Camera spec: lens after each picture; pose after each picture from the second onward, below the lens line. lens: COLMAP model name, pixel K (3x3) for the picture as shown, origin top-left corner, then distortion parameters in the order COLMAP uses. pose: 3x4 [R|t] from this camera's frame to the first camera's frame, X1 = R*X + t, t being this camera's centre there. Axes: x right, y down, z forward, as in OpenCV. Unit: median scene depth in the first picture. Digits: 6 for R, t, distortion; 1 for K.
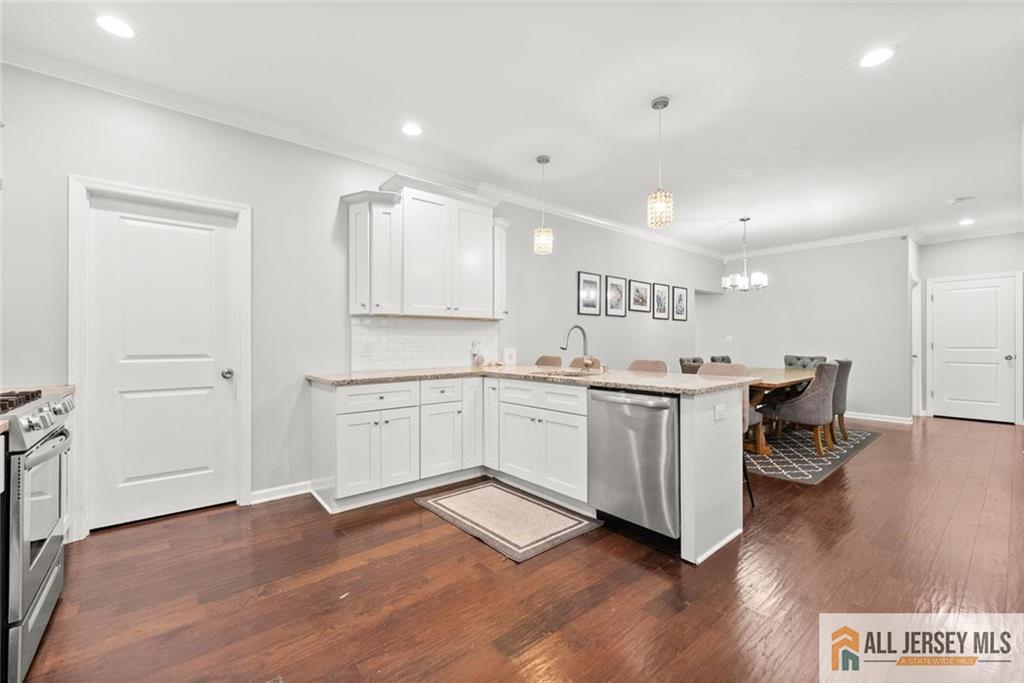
lens RADIAL K [[420.8, 0, 511.8], [0, 420.8, 342.8], [0, 0, 1]] dist [0.001289, -0.000119]
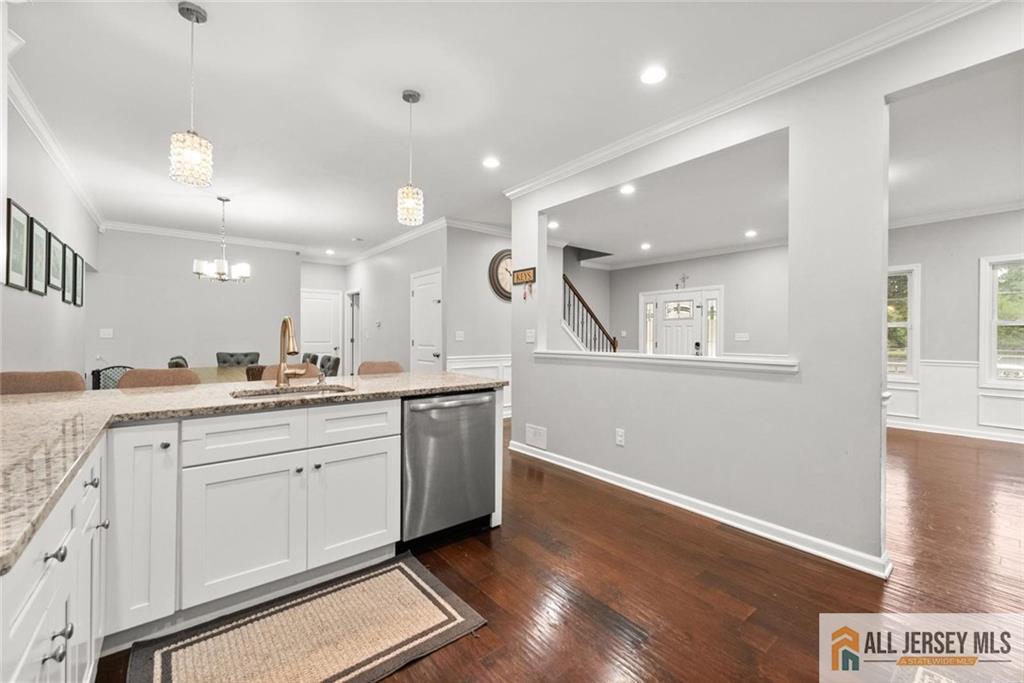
lens RADIAL K [[420.8, 0, 514.9], [0, 420.8, 337.0], [0, 0, 1]] dist [0.001289, -0.000119]
pose [[0.015013, 0.000147, 0.999887, -0.286998], [-0.003655, 0.999993, -0.000092, -0.007145], [-0.999881, -0.003653, 0.015014, 0.343994]]
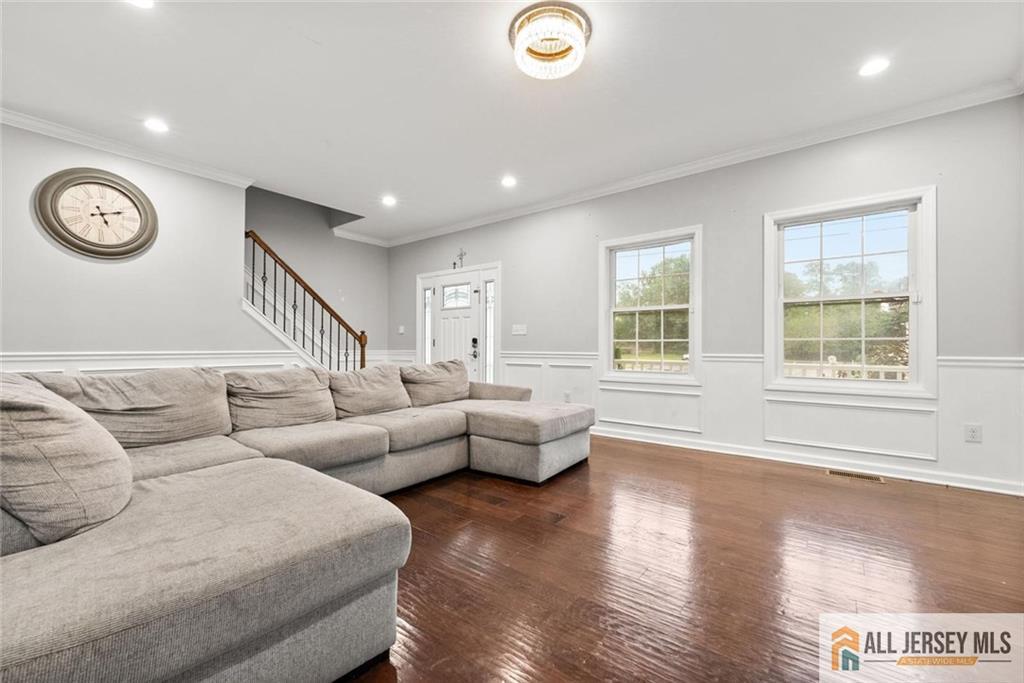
lens RADIAL K [[420.8, 0, 508.8], [0, 420.8, 340.5], [0, 0, 1]] dist [0.001289, -0.000119]
pose [[-0.224305, 0.011469, 0.974452, -0.135571], [0.000734, 0.999932, -0.011600, 0.007311], [-0.974519, -0.001887, -0.224298, 0.159404]]
